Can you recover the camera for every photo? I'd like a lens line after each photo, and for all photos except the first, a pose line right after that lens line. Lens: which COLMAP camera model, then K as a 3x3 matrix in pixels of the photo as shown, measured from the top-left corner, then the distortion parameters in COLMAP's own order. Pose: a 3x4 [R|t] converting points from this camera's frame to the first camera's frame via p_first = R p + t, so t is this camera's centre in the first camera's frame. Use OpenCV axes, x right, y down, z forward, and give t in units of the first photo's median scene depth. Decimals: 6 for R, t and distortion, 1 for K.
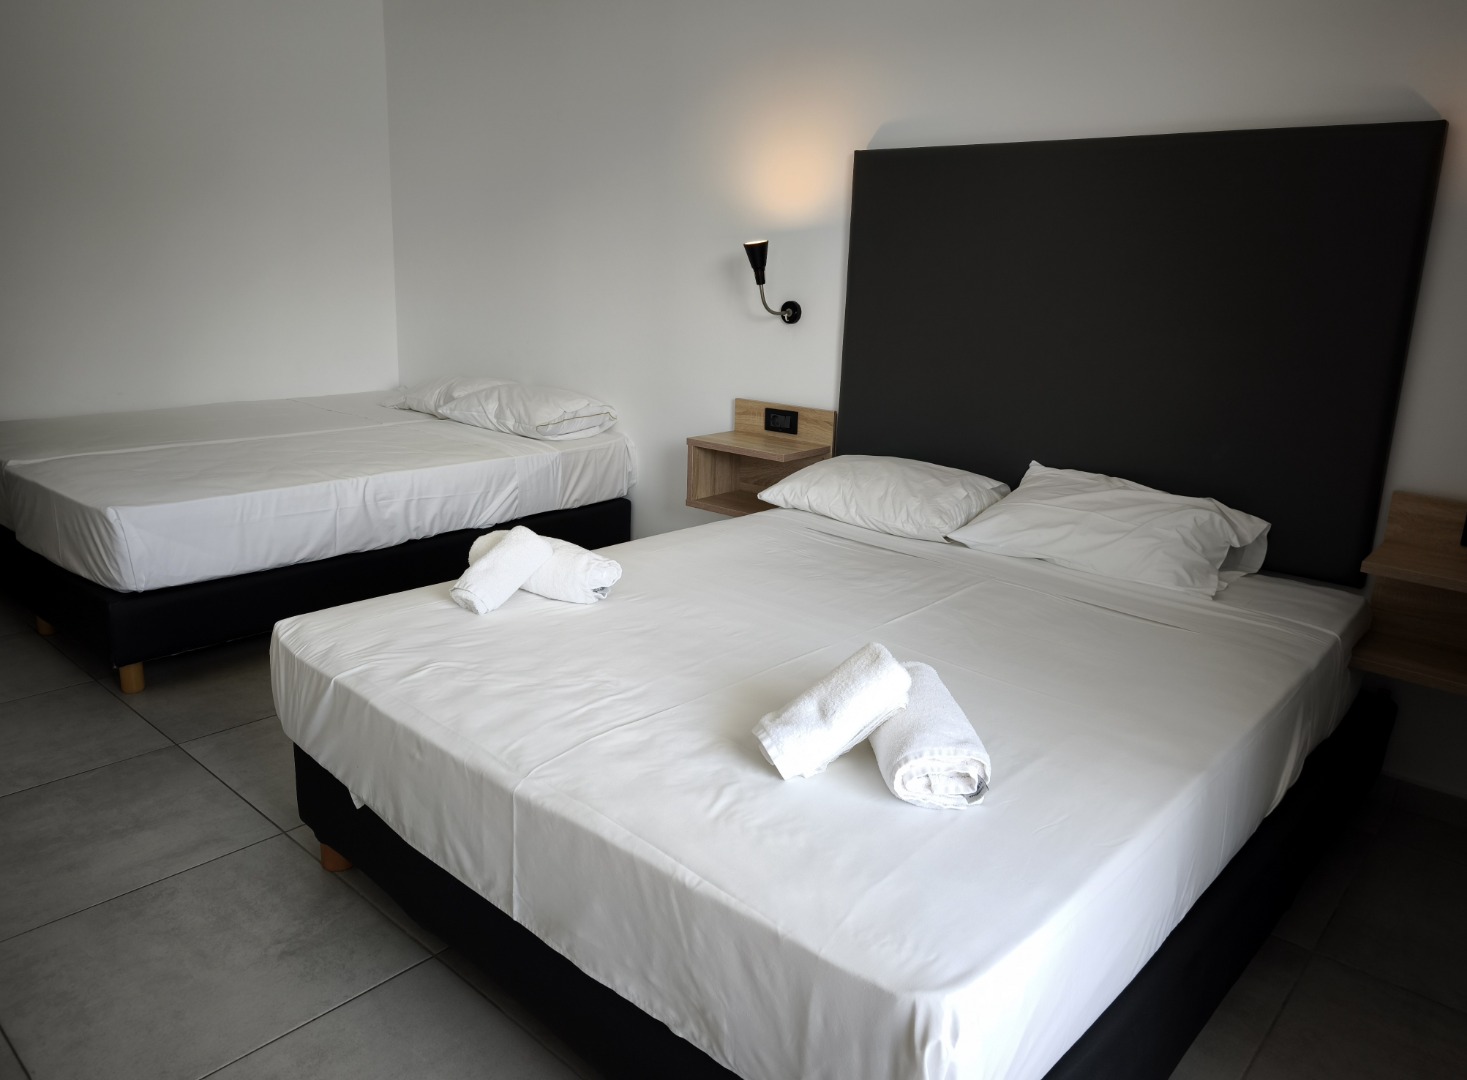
lens RADIAL K [[1020.4, 0, 733.5], [0, 1020.4, 540.0], [0, 0, 1]] dist [-0.007014, -0.005993]
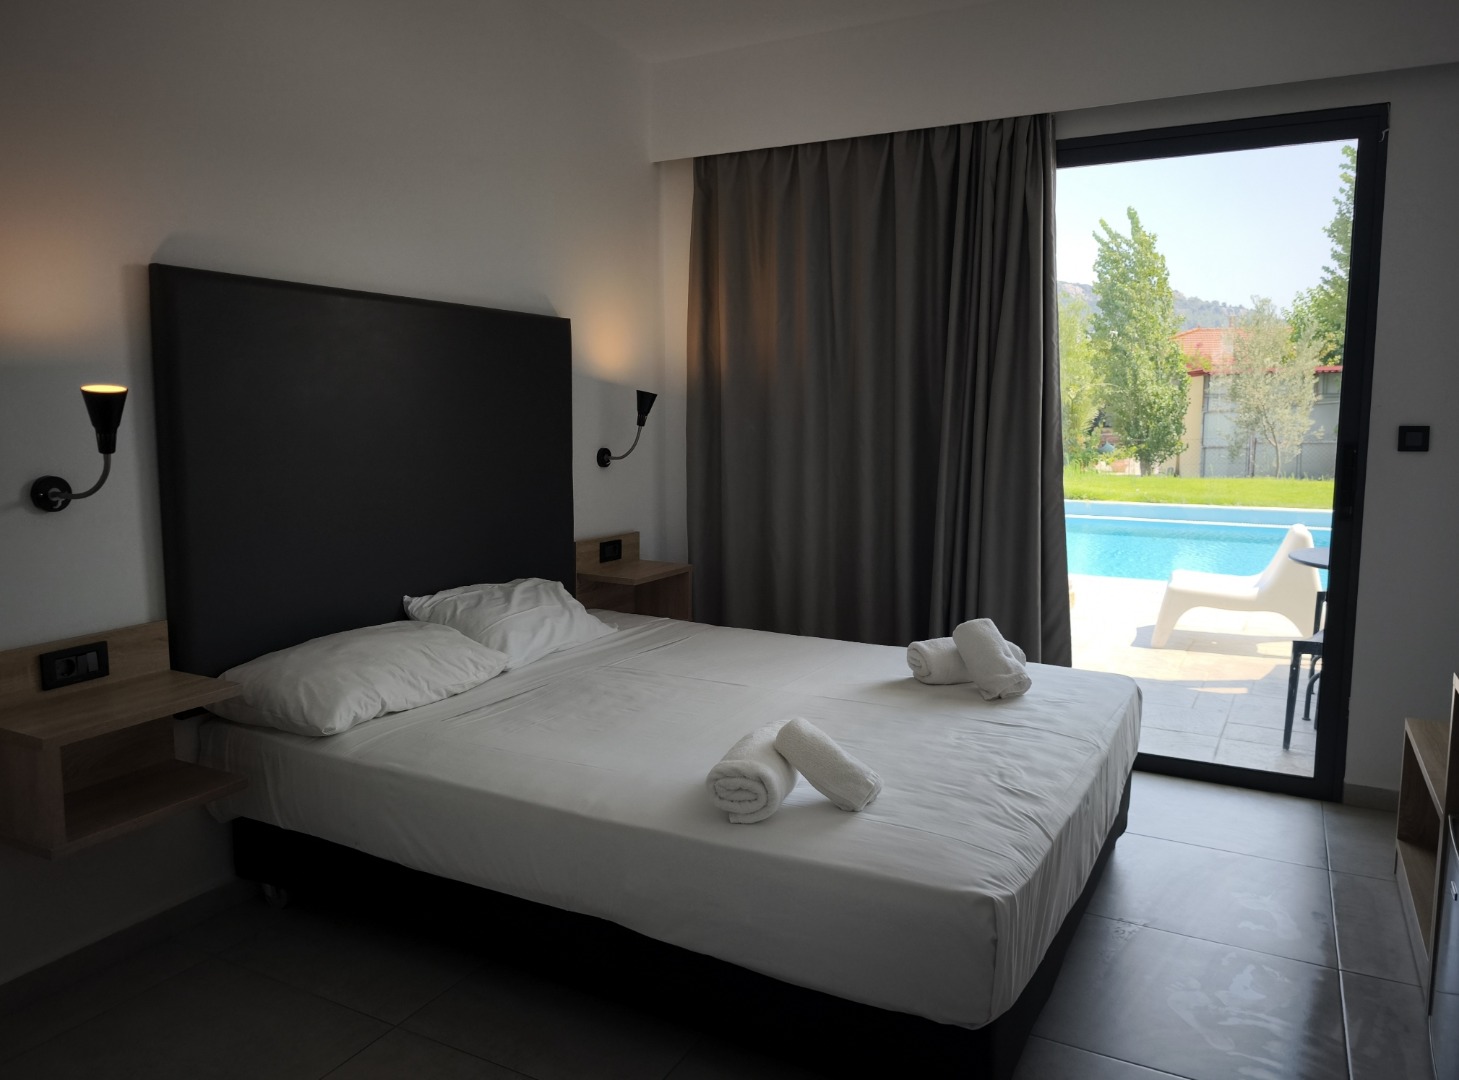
lens RADIAL K [[1014.8, 0, 729.5], [0, 1014.8, 540.0], [0, 0, 1]] dist [-0.007014, -0.005993]
pose [[-0.241042, -0.152860, 0.958401, -0.798195], [0.242249, 0.946784, 0.211934, -0.283952], [-0.939795, 0.283257, -0.191185, 0.923157]]
